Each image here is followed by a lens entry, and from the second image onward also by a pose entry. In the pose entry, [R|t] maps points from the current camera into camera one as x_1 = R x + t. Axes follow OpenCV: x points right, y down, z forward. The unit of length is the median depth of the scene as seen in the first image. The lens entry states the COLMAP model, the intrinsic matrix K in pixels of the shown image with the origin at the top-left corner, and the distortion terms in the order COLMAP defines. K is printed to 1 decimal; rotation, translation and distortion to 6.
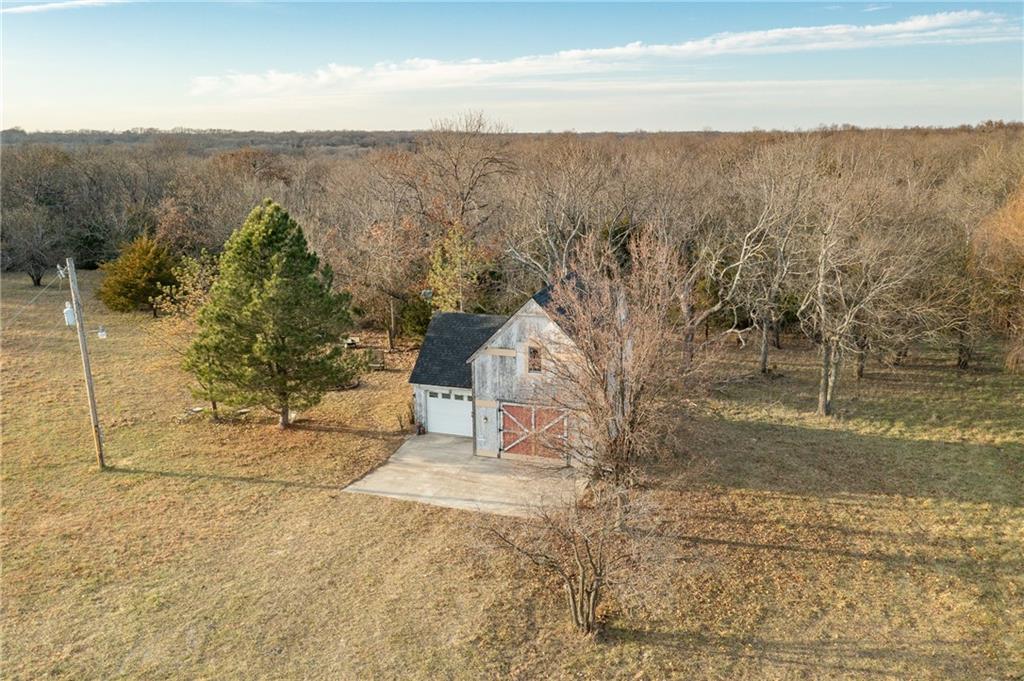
lens RADIAL K [[821.5, 0, 514.6], [0, 821.5, 347.3], [0, 0, 1]] dist [-0.010209, 0.009864]
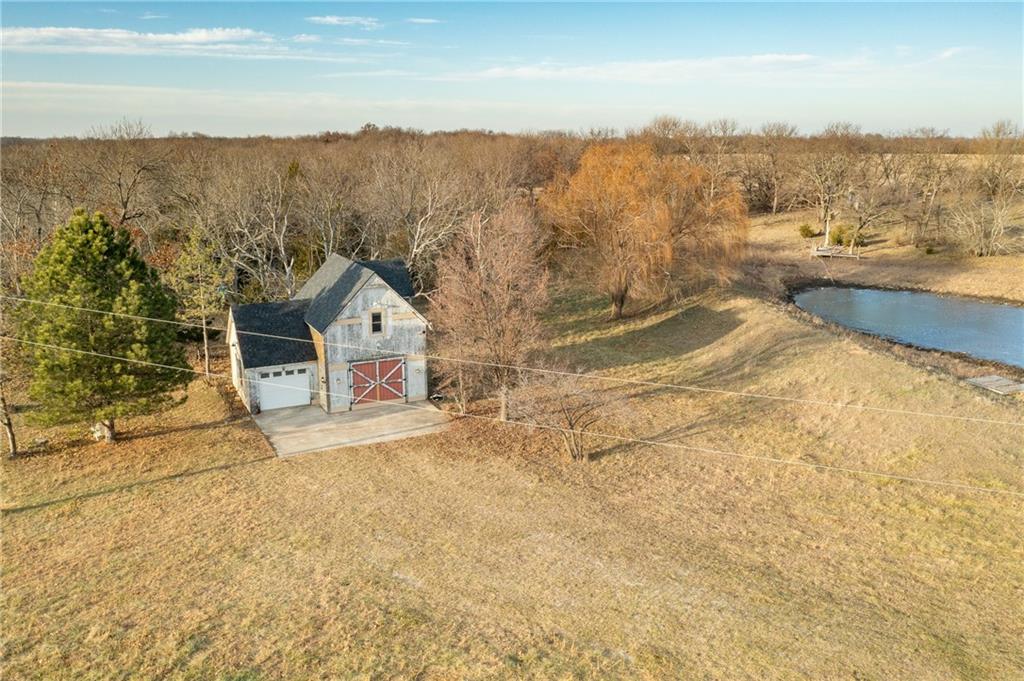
lens RADIAL K [[821.5, 0, 514.6], [0, 821.5, 347.3], [0, 0, 1]] dist [-0.010209, 0.009864]
pose [[0.703798, -0.164941, 0.690987, -0.658103], [0.170628, 0.983448, 0.060960, 0.010557], [-0.689604, 0.074998, 0.720292, -0.042473]]
